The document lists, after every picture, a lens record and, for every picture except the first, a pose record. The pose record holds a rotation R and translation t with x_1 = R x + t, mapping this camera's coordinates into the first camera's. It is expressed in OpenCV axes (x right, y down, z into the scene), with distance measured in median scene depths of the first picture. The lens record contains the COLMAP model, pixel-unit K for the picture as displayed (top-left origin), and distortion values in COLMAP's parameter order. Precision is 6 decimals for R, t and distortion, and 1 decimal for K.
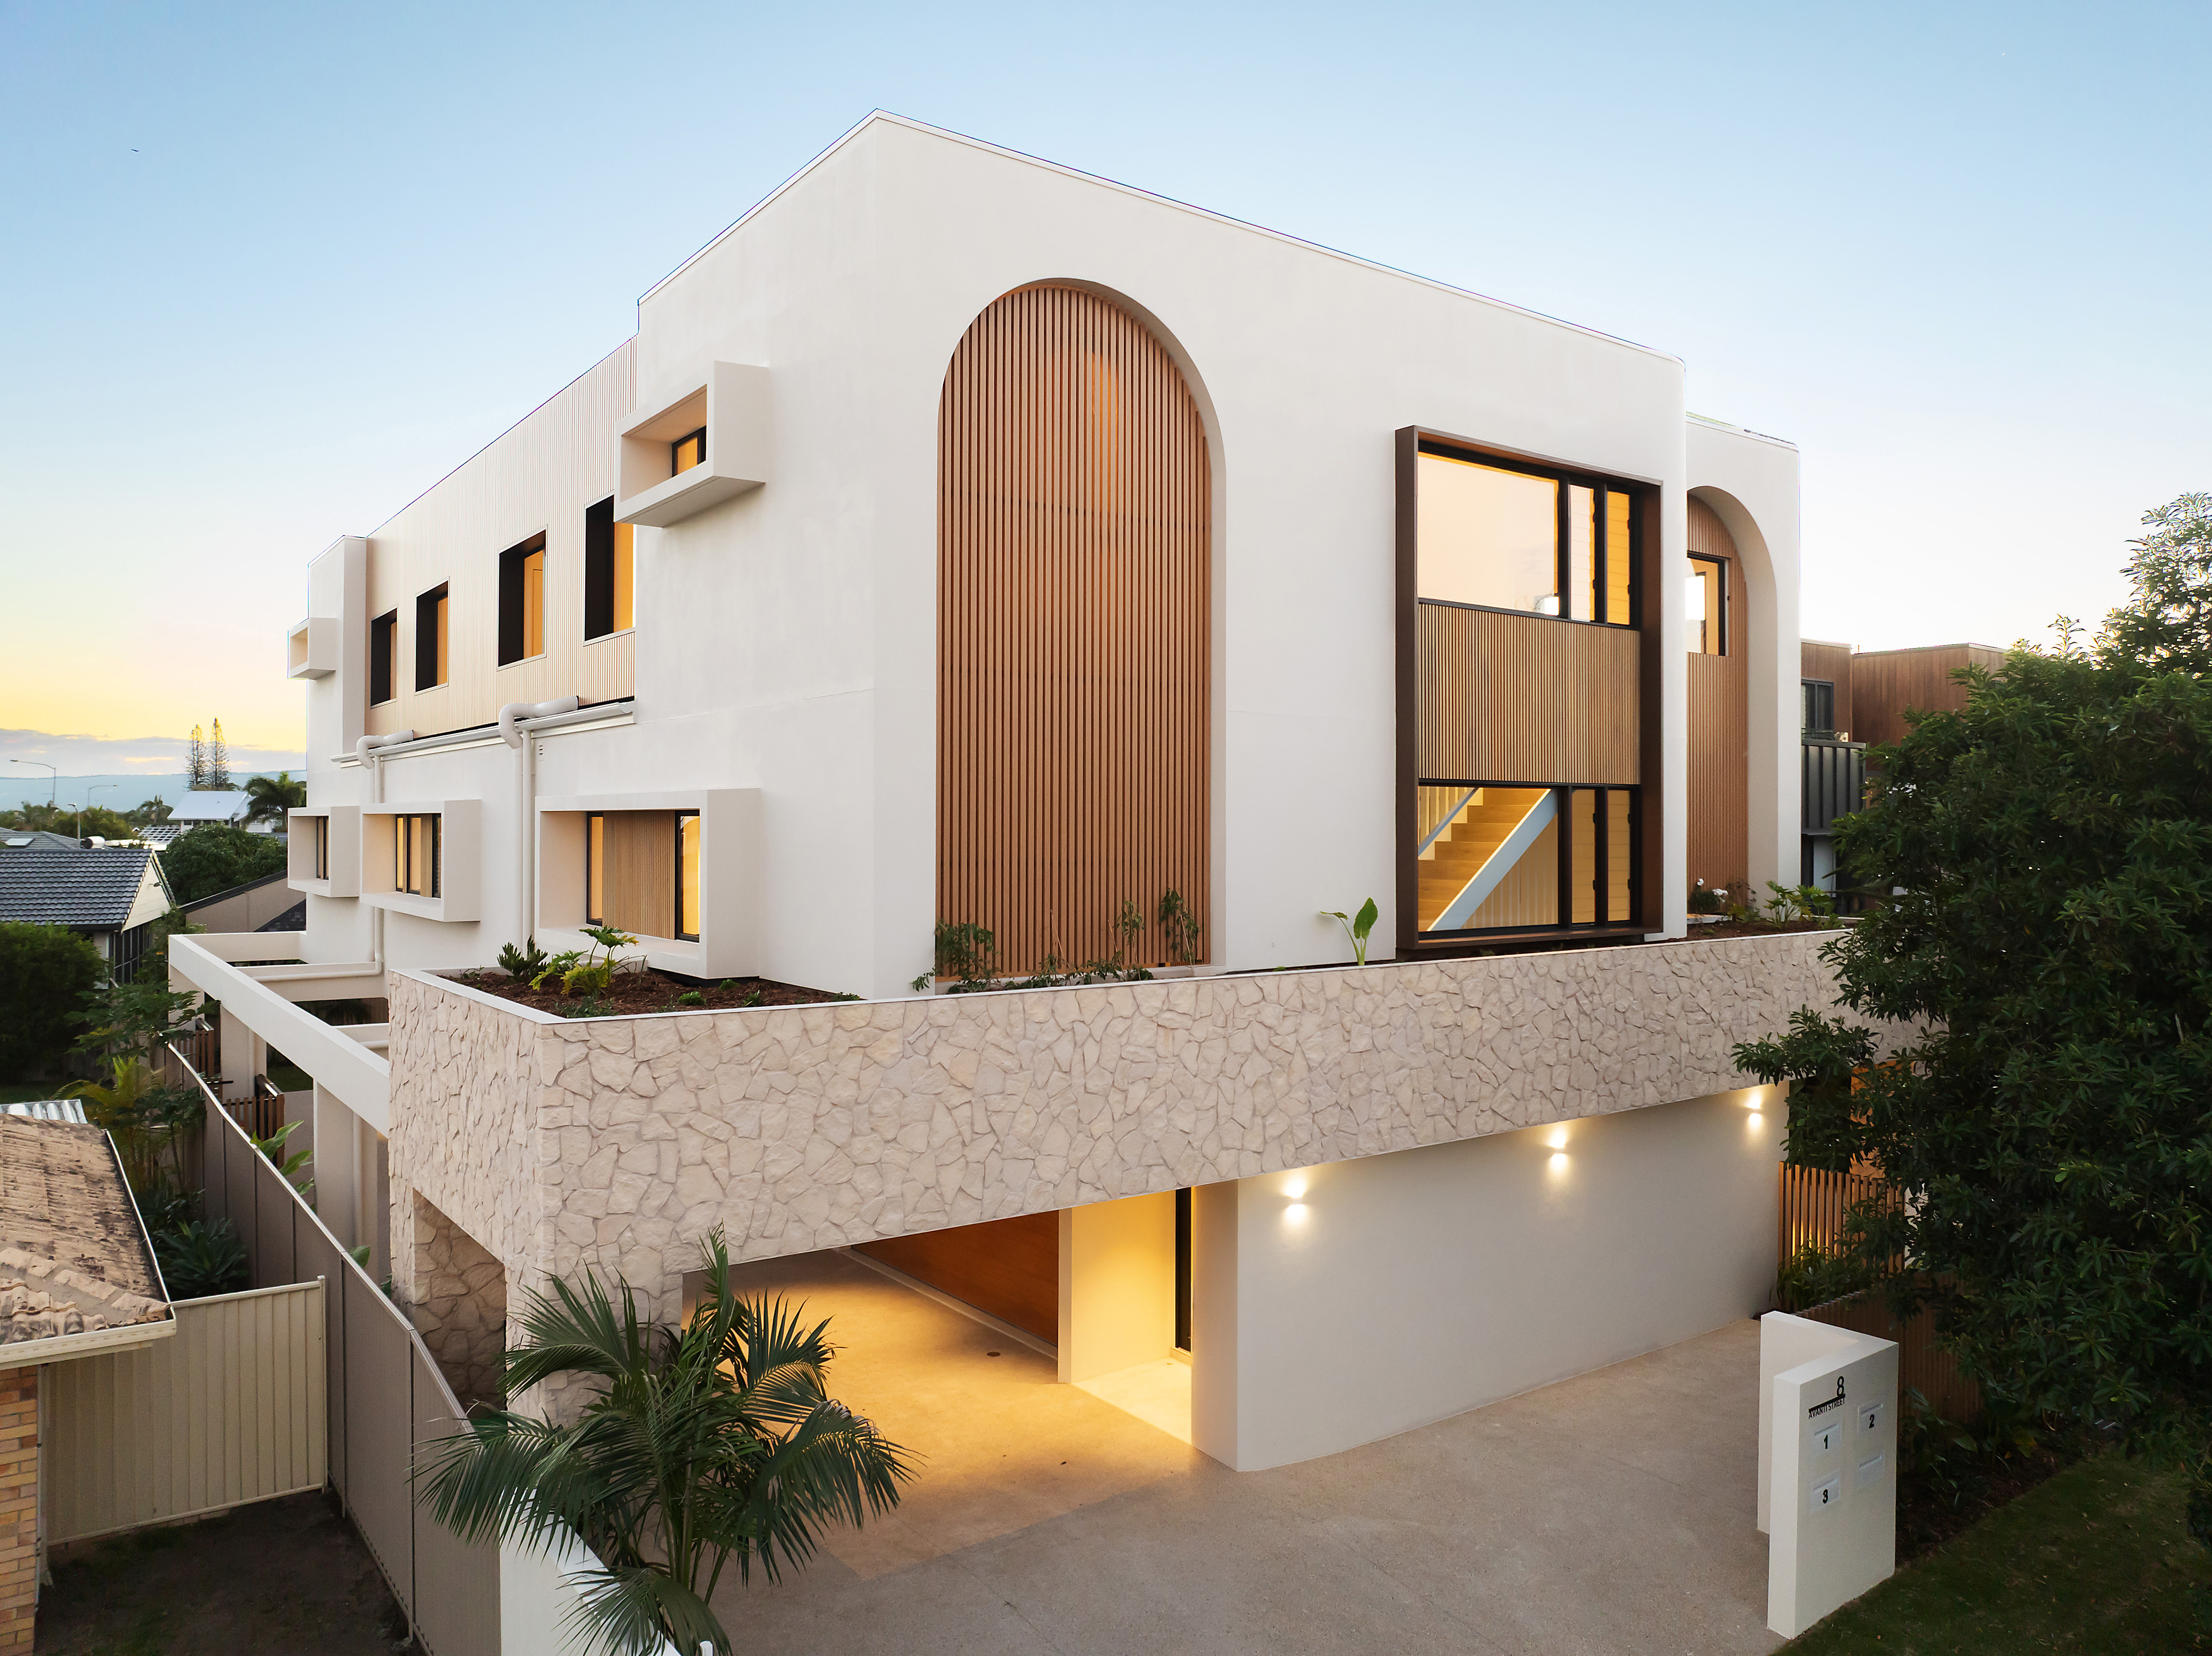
lens RADIAL K [[1539.0, 0, 1107.5], [0, 1539.0, 822.5], [0, 0, 1]] dist [-0.003156, 0.000189]
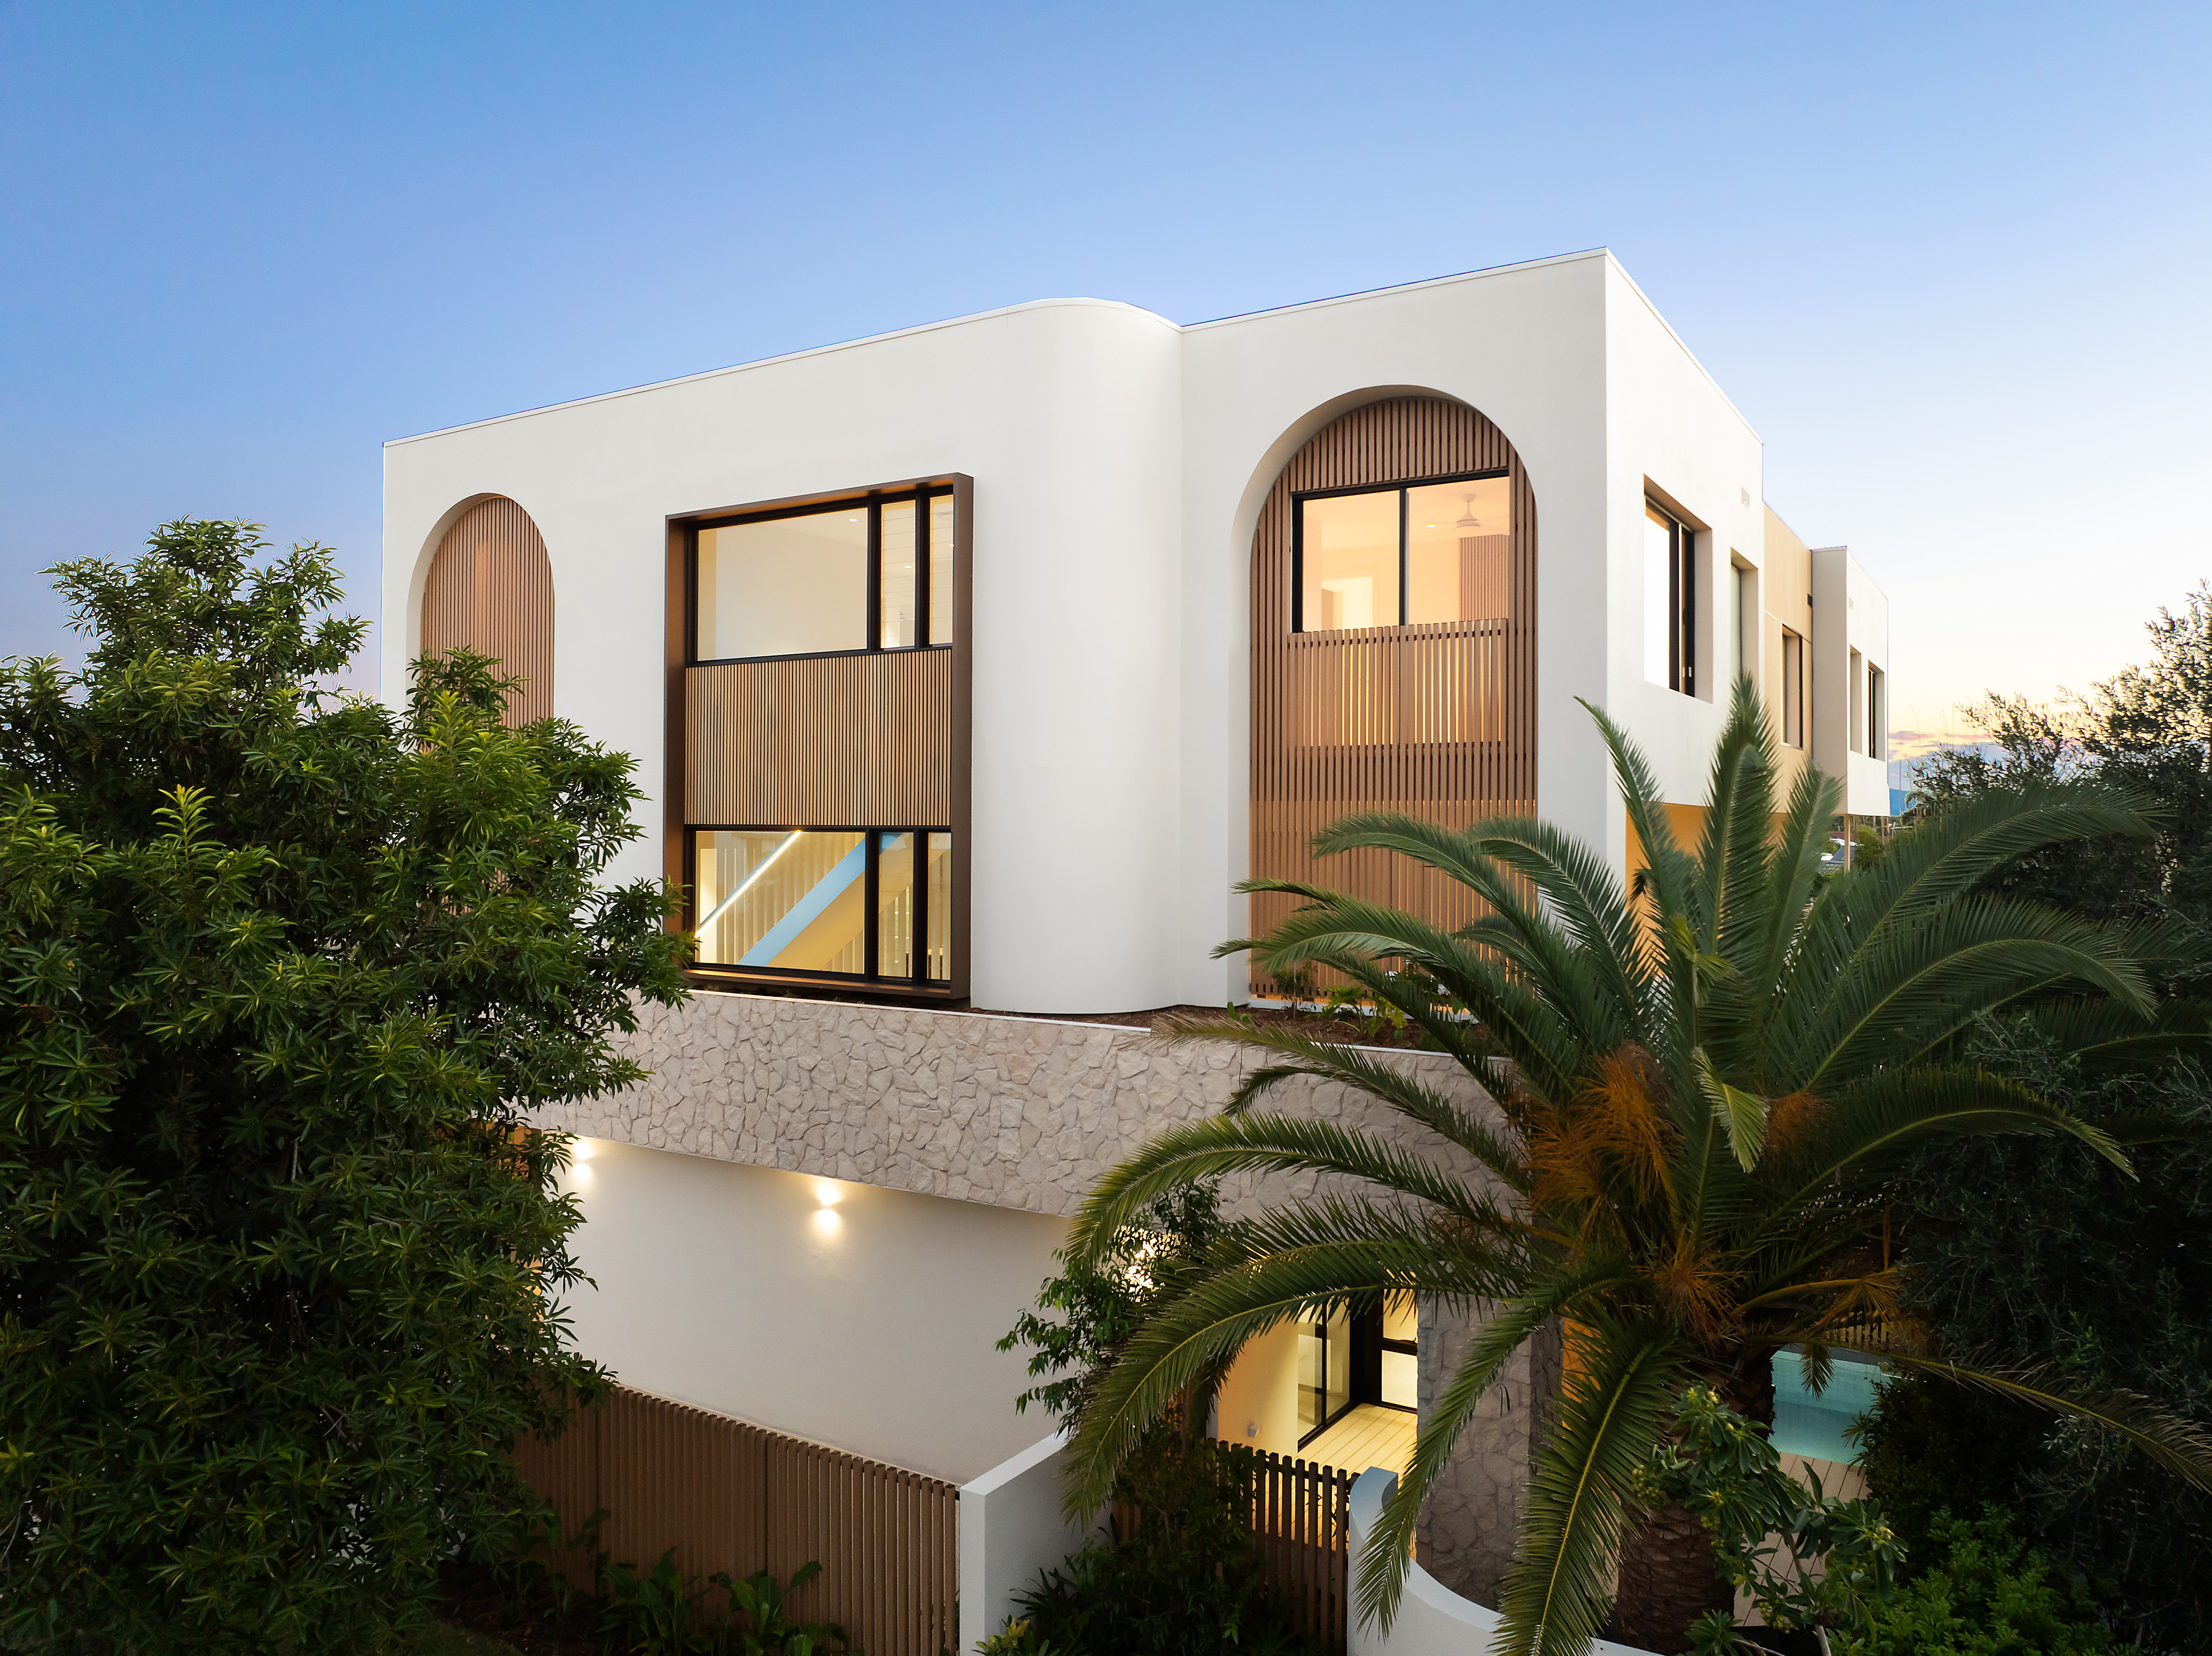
lens RADIAL K [[1539.0, 0, 1107.0], [0, 1539.0, 833.8], [0, 0, 1]] dist [-0.003156, 0.000189]
pose [[0.367111, 0.001381, -0.930176, 1.250631], [-0.004761, 0.999989, -0.000395, -0.021488], [0.930165, 0.004573, 0.367113, 0.804911]]
